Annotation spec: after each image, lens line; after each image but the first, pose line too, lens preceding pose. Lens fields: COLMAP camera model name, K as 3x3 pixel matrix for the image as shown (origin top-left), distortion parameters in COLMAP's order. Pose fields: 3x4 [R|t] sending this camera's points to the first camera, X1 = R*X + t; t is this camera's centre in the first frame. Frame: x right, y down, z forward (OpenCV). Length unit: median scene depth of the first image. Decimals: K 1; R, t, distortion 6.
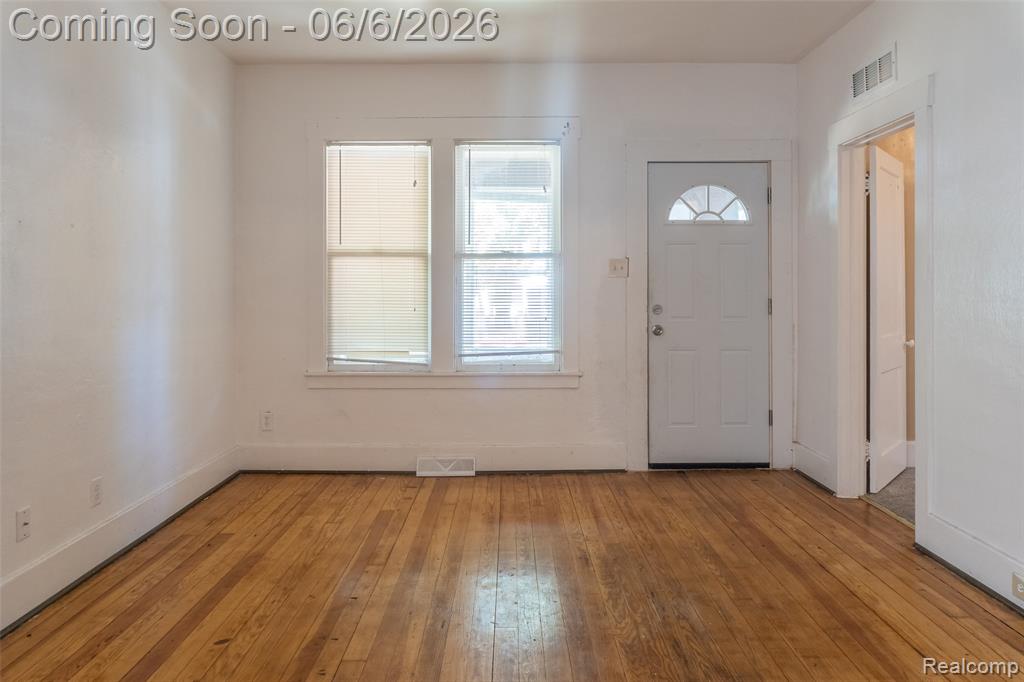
lens RADIAL K [[719.8, 0, 507.1], [0, 719.8, 276.1], [0, 0, 1]] dist [-0.030279, 0.003948]
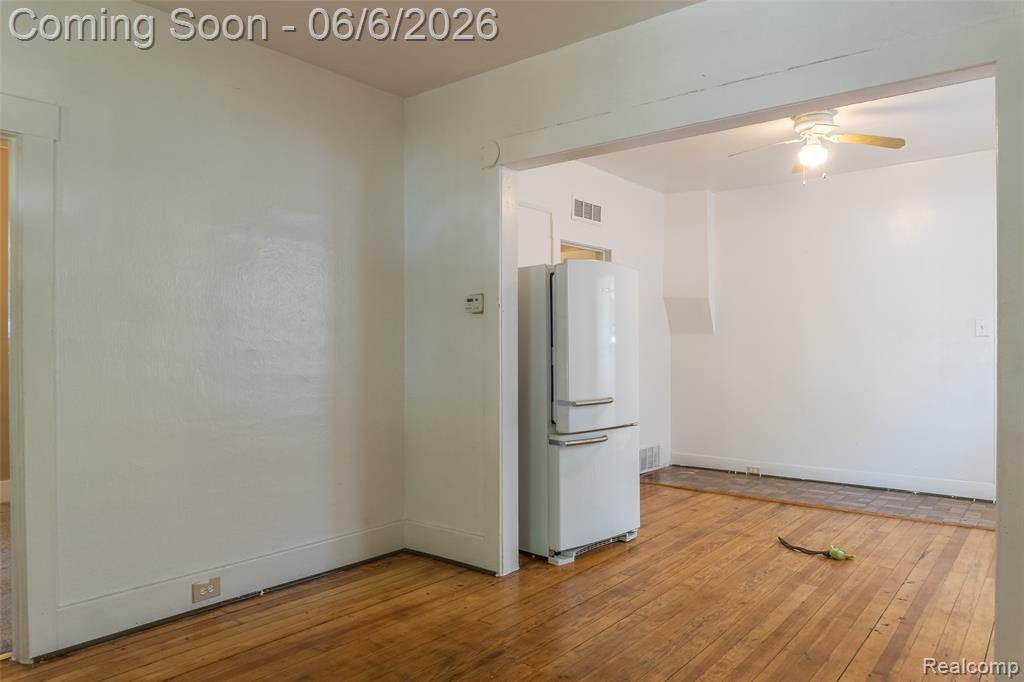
lens RADIAL K [[719.8, 0, 518.9], [0, 719.8, 348.2], [0, 0, 1]] dist [-0.030279, 0.003948]
pose [[-0.786365, -0.004619, 0.617745, -0.490743], [-0.003887, 0.999989, 0.002529, 0.011751], [-0.617750, -0.000413, -0.786375, 1.686850]]
